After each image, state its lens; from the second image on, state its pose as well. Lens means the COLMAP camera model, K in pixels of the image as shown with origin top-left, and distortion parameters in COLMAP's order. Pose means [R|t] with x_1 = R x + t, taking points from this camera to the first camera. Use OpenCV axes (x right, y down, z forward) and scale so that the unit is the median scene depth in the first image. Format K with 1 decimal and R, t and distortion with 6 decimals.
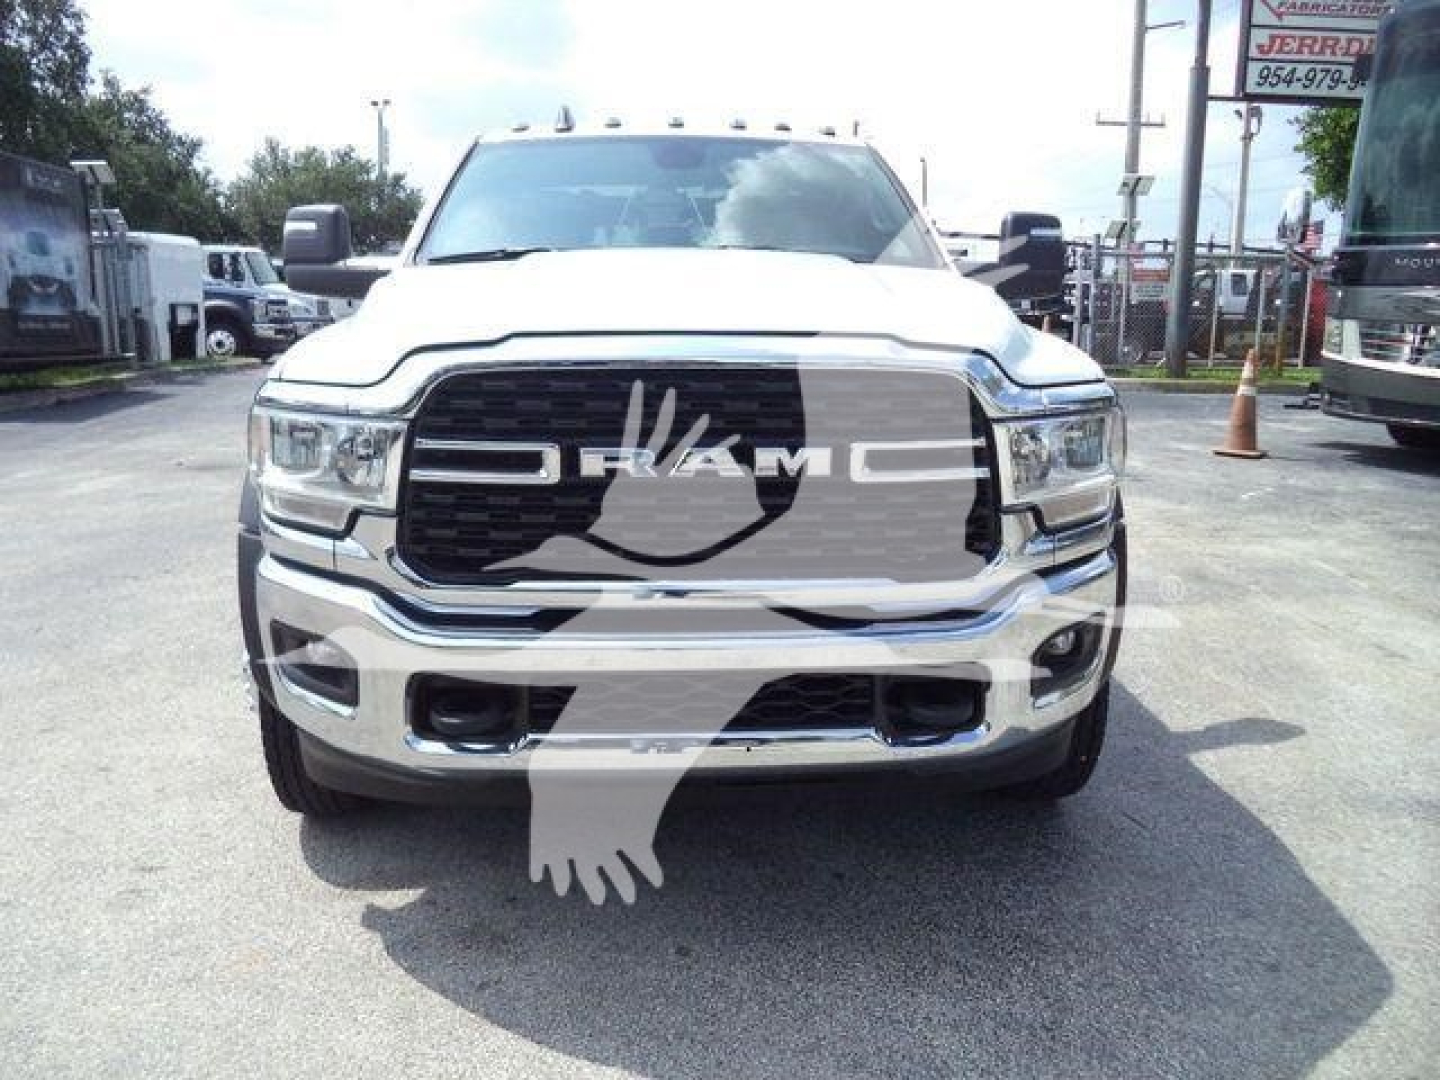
lens RADIAL K [[1193.6, 0, 725.7], [0, 1193.6, 567.7], [0, 0, 1]] dist [-0.036310, 0.011292]
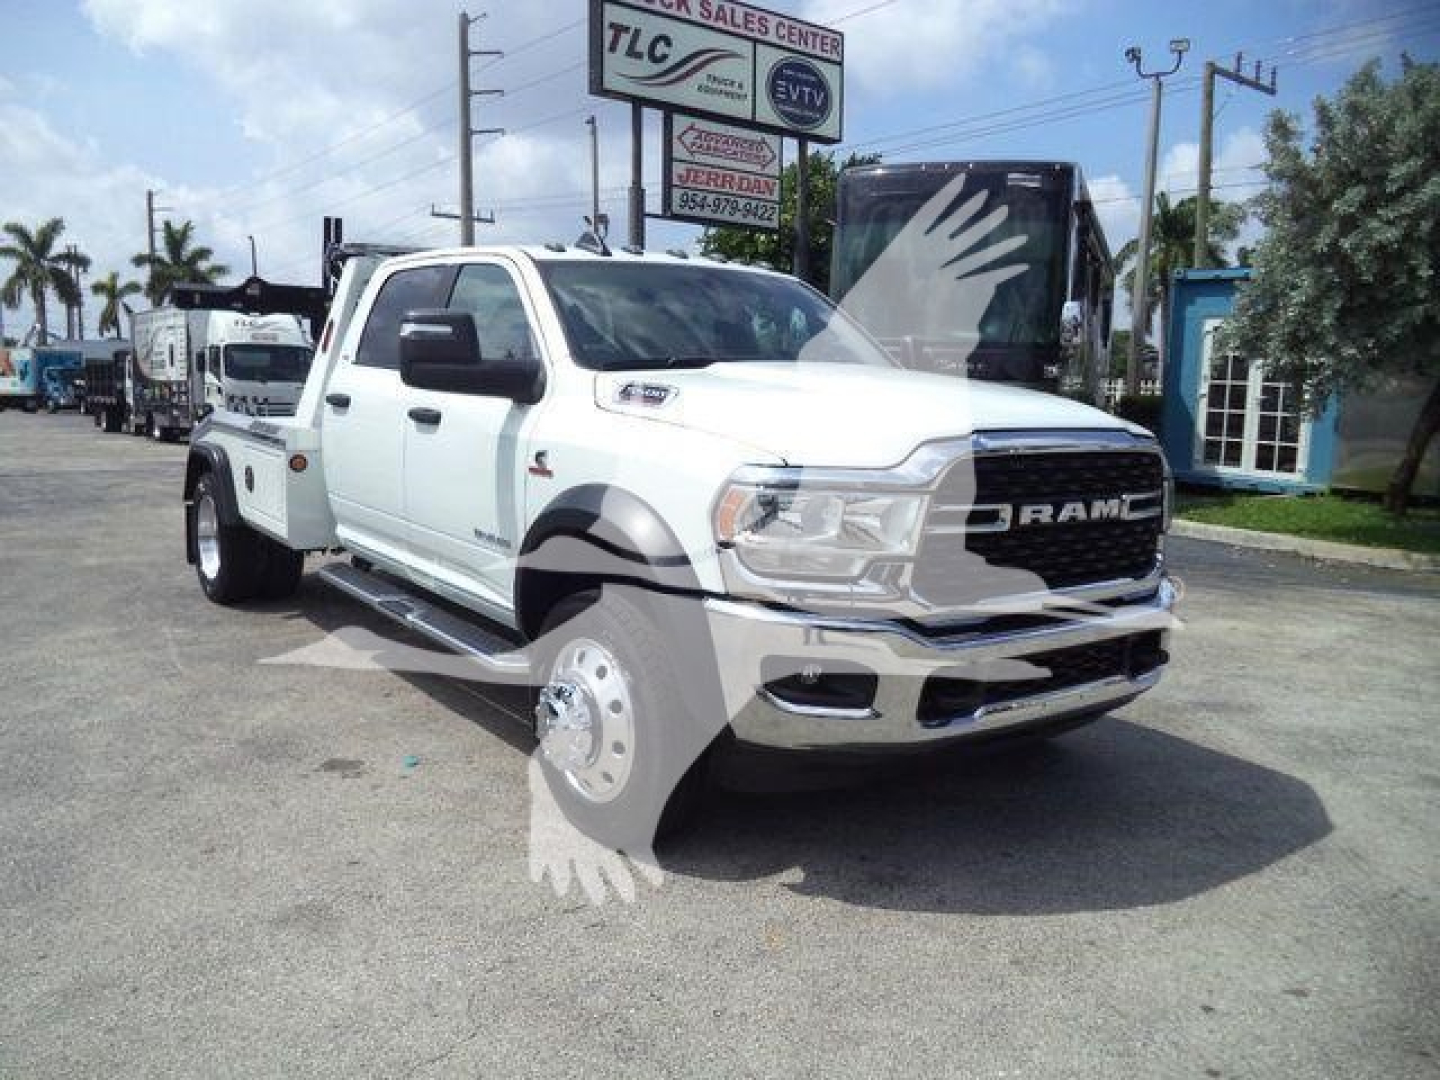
lens RADIAL K [[1193.6, 0, 725.7], [0, 1193.6, 567.7], [0, 0, 1]] dist [-0.036310, 0.011292]
pose [[0.828858, -0.078235, 0.553962, -0.216396], [0.112433, 0.993266, -0.027951, -0.003823], [-0.548045, 0.085451, 0.832072, -0.007472]]
